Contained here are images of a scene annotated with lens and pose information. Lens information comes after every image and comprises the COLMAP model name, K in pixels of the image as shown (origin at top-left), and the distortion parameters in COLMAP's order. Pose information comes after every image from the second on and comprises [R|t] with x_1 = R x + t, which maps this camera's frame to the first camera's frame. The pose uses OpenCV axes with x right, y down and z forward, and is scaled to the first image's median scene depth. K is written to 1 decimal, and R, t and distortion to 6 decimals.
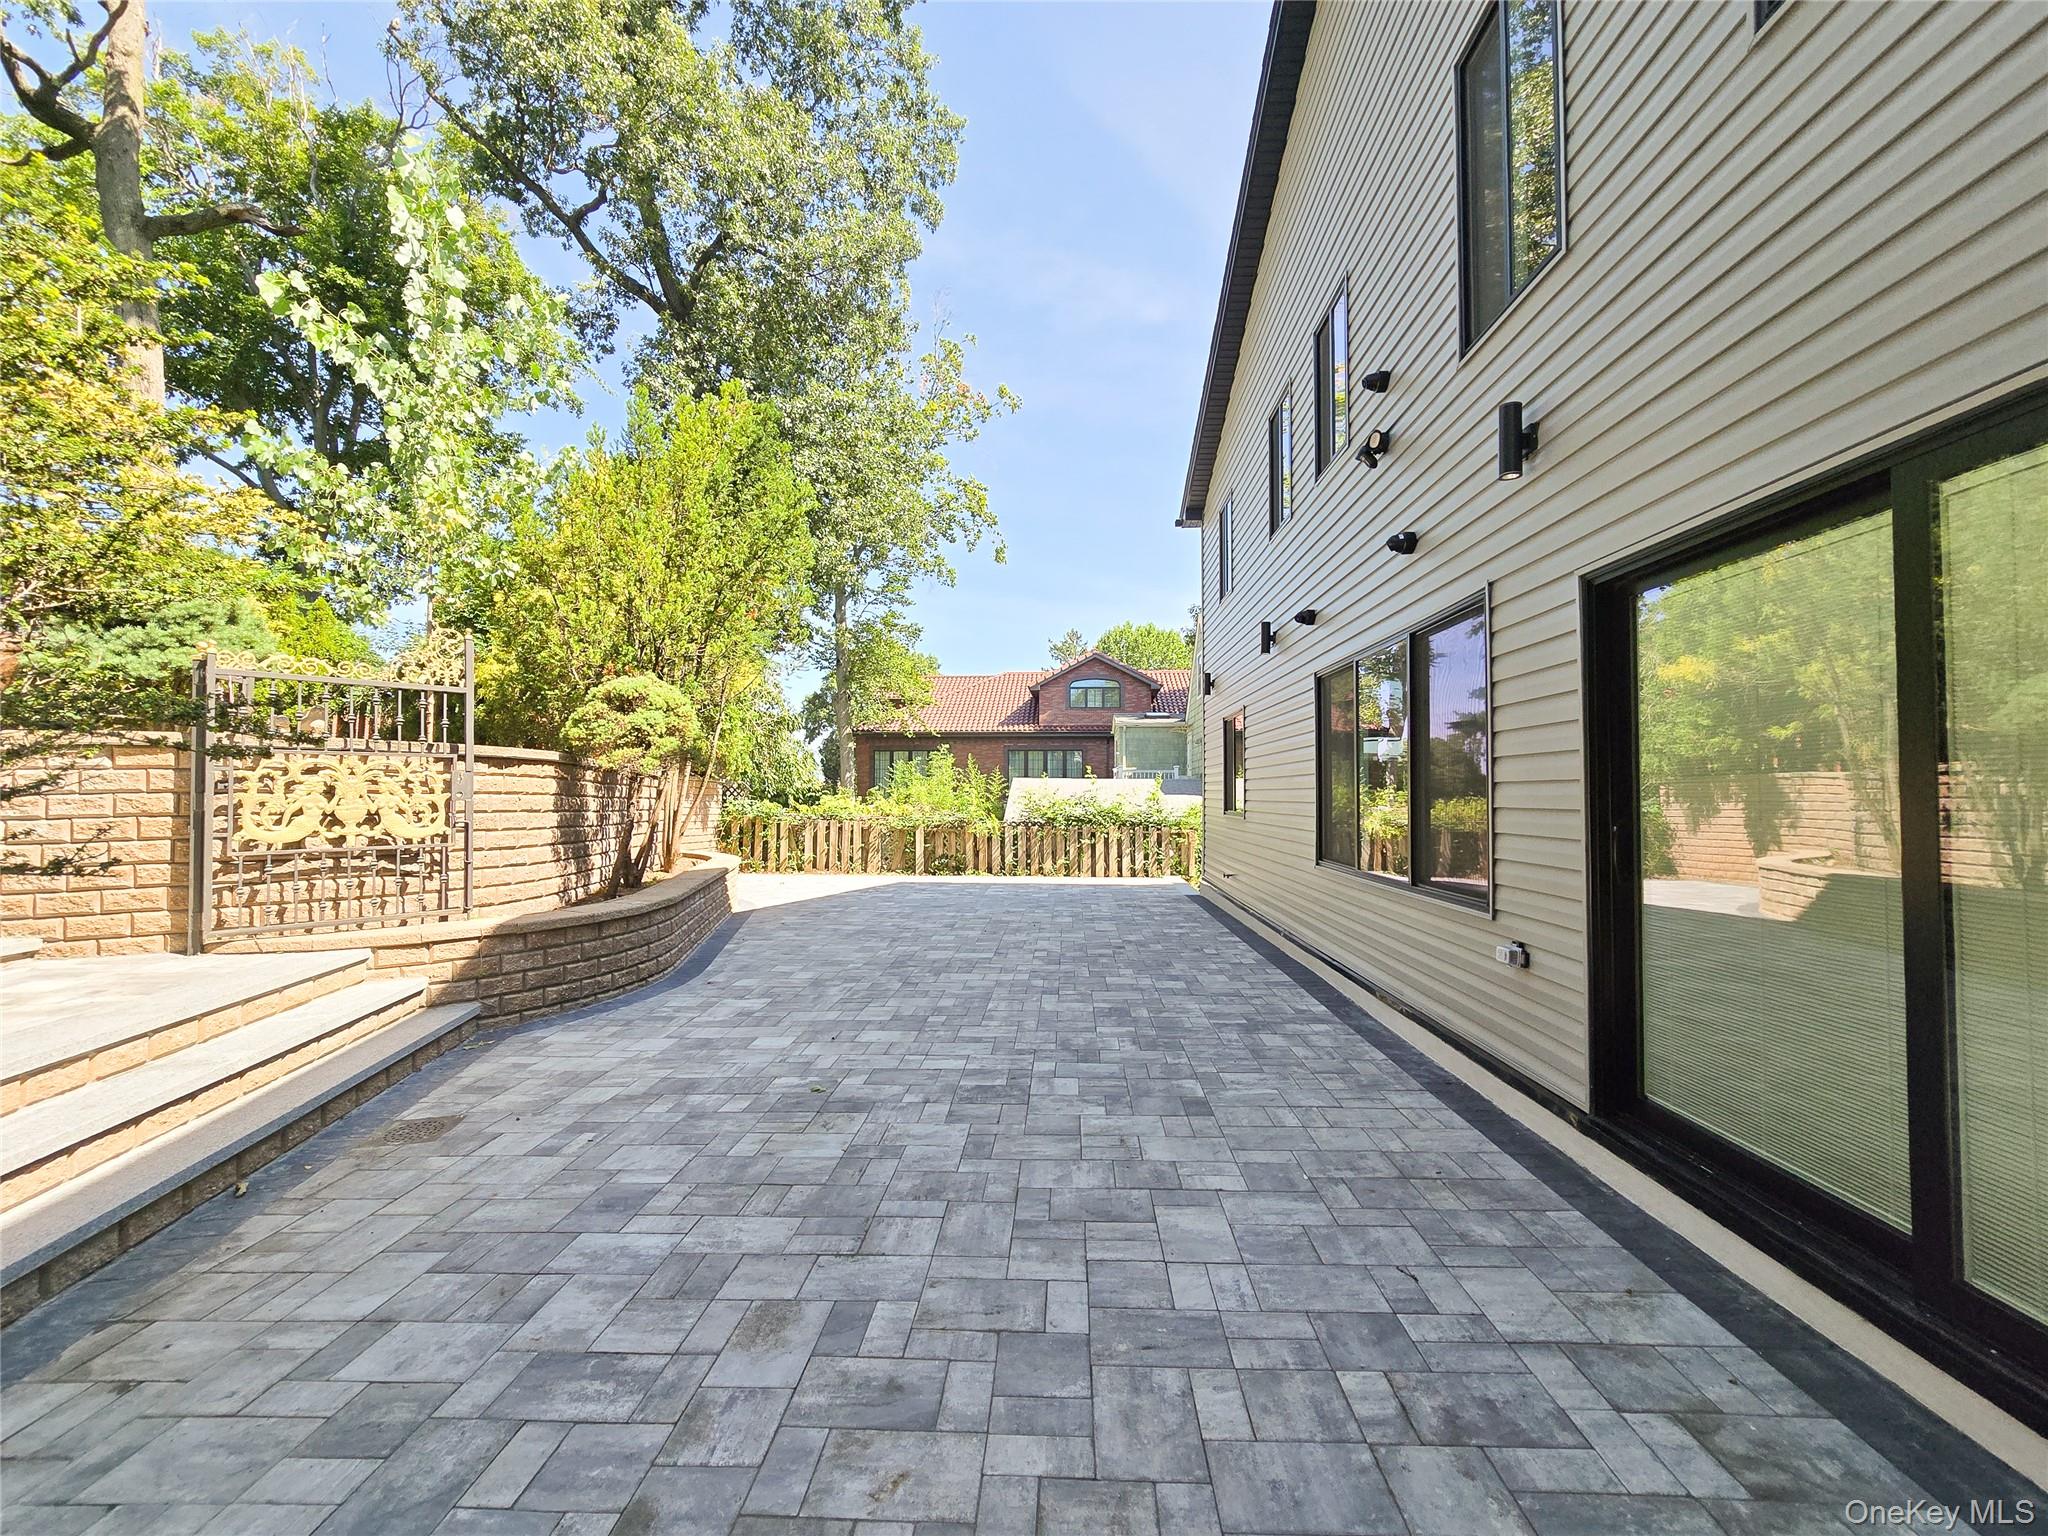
lens RADIAL K [[841.3, 0, 1021.8], [0, 841.3, 777.2], [0, 0, 1]] dist [-0.008615, 0.000650]
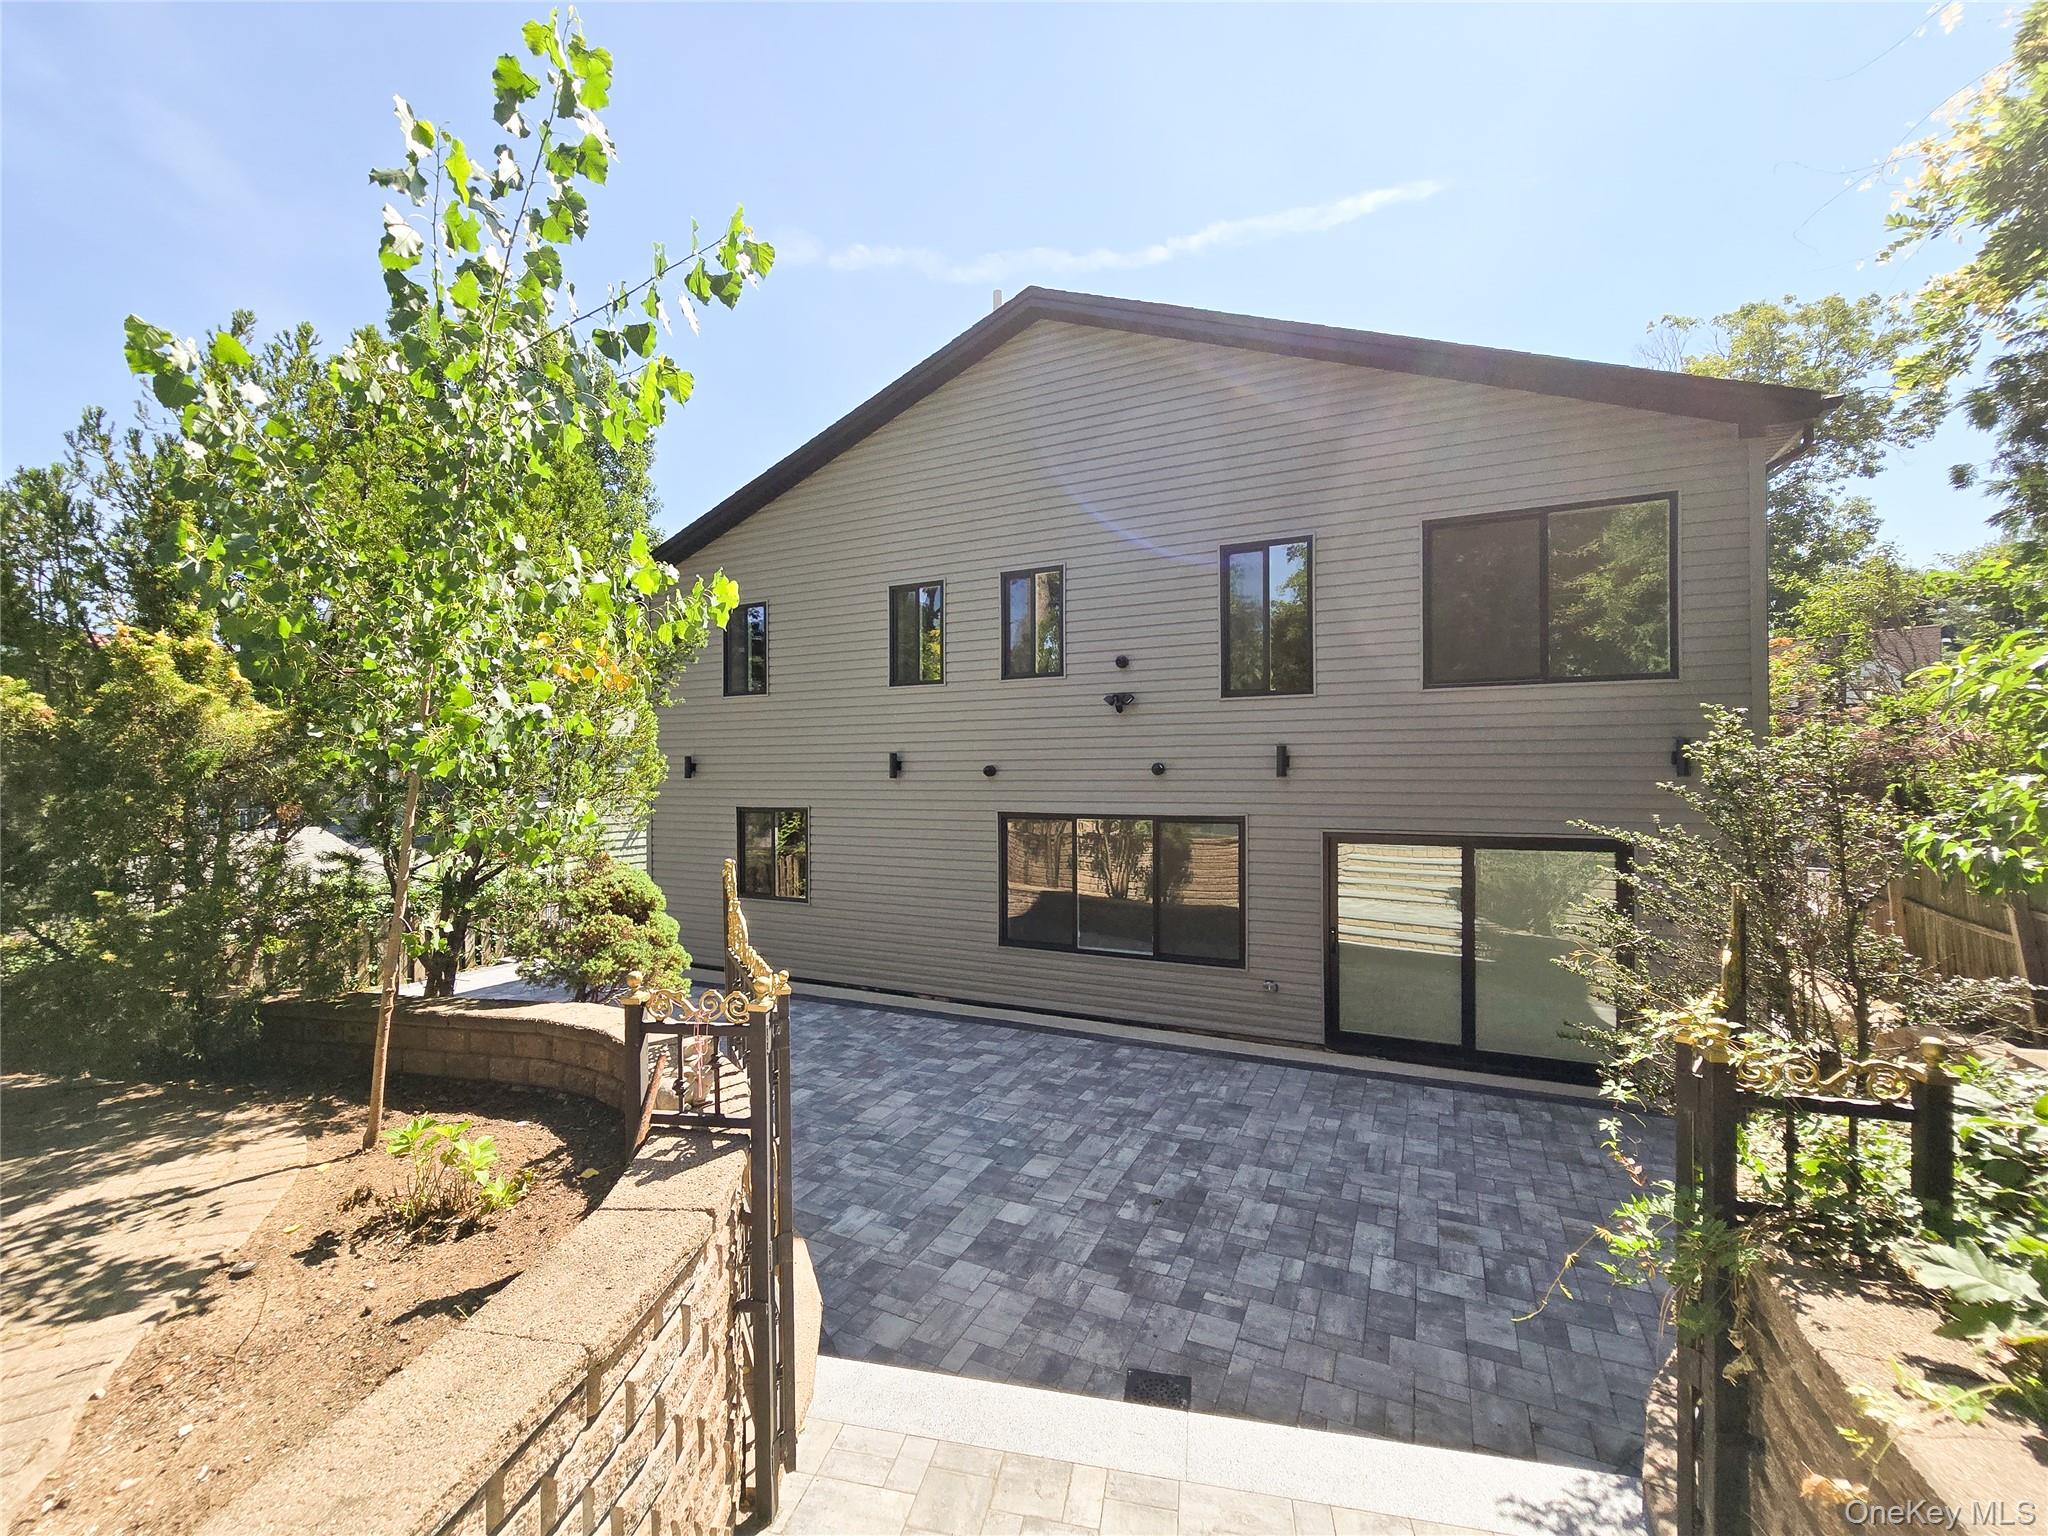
lens RADIAL K [[841.3, 0, 1021.8], [0, 841.3, 777.2], [0, 0, 1]] dist [-0.008615, 0.000650]
pose [[0.392676, -0.010110, 0.919621, -1.479117], [-0.011598, 0.999806, 0.015944, -0.320205], [-0.919604, -0.016927, 0.392482, 0.628684]]
